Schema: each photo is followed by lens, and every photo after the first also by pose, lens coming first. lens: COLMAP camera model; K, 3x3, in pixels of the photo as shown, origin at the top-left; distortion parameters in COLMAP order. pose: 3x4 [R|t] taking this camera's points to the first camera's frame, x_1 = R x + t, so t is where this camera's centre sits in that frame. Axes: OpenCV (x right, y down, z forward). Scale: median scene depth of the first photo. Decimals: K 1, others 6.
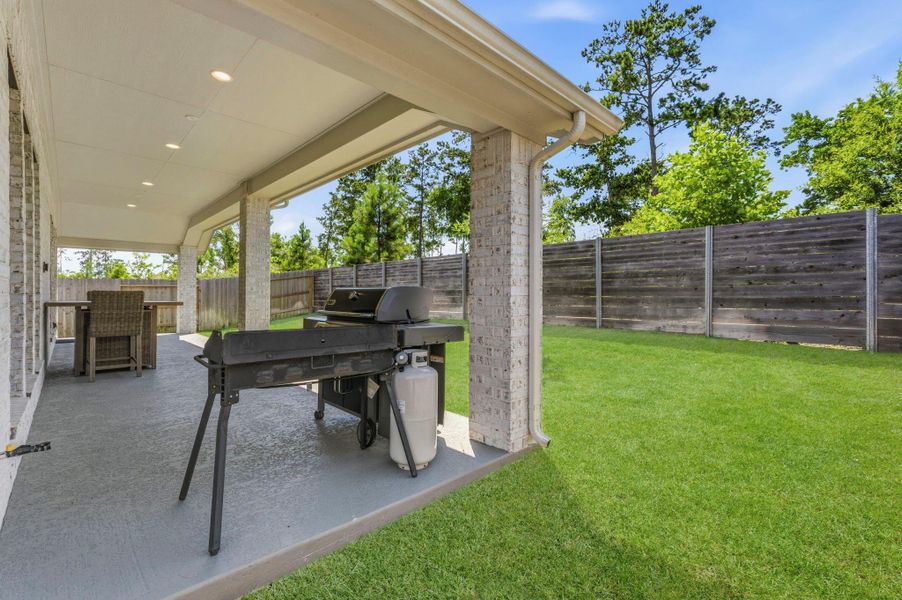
lens RADIAL K [[381.0, 0, 451.0], [0, 381.0, 304.6], [0, 0, 1]] dist [0.000015, 0.000066]
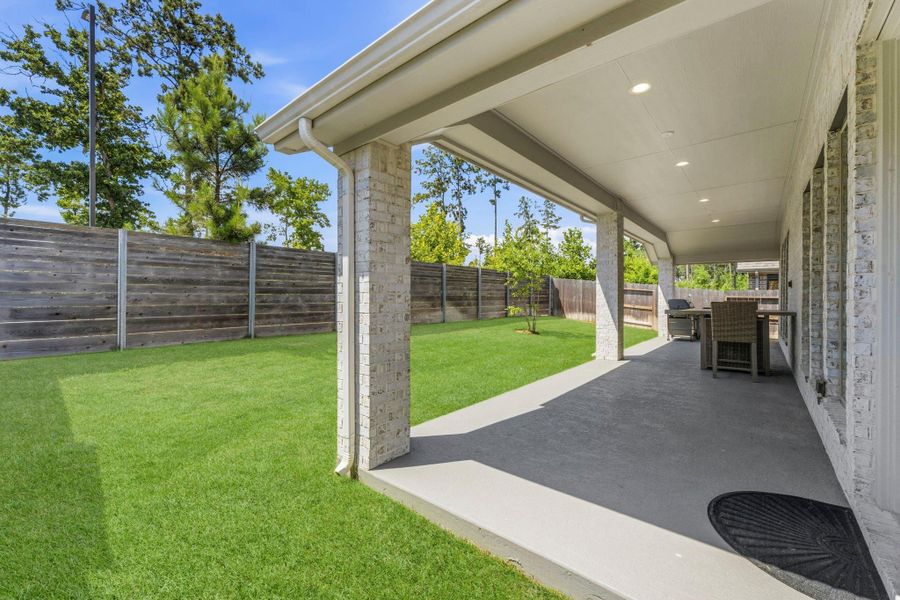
lens RADIAL K [[361.7, 0, 471.3], [0, 361.7, 294.6], [0, 0, 1]] dist [0.066475, 0.000006]
pose [[-0.135727, 0.007710, 0.990716, -1.369150], [0.020825, 0.999771, -0.004927, -0.046912], [-0.990527, 0.019963, -0.135857, 1.405322]]
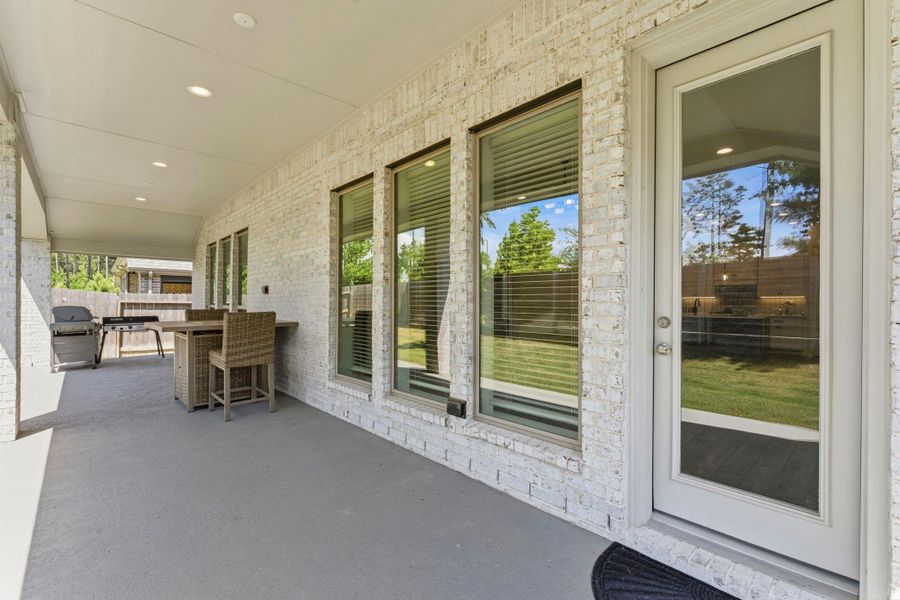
lens RADIAL K [[380.2, 0, 450.0], [0, 380.2, 304.6], [0, 0, 1]] dist [0.000015, 0.000066]
pose [[-0.999949, -0.006654, 0.007630, -1.044359], [-0.006431, 0.999562, 0.028874, -0.055649], [-0.007819, 0.028824, -0.999554, 1.358775]]
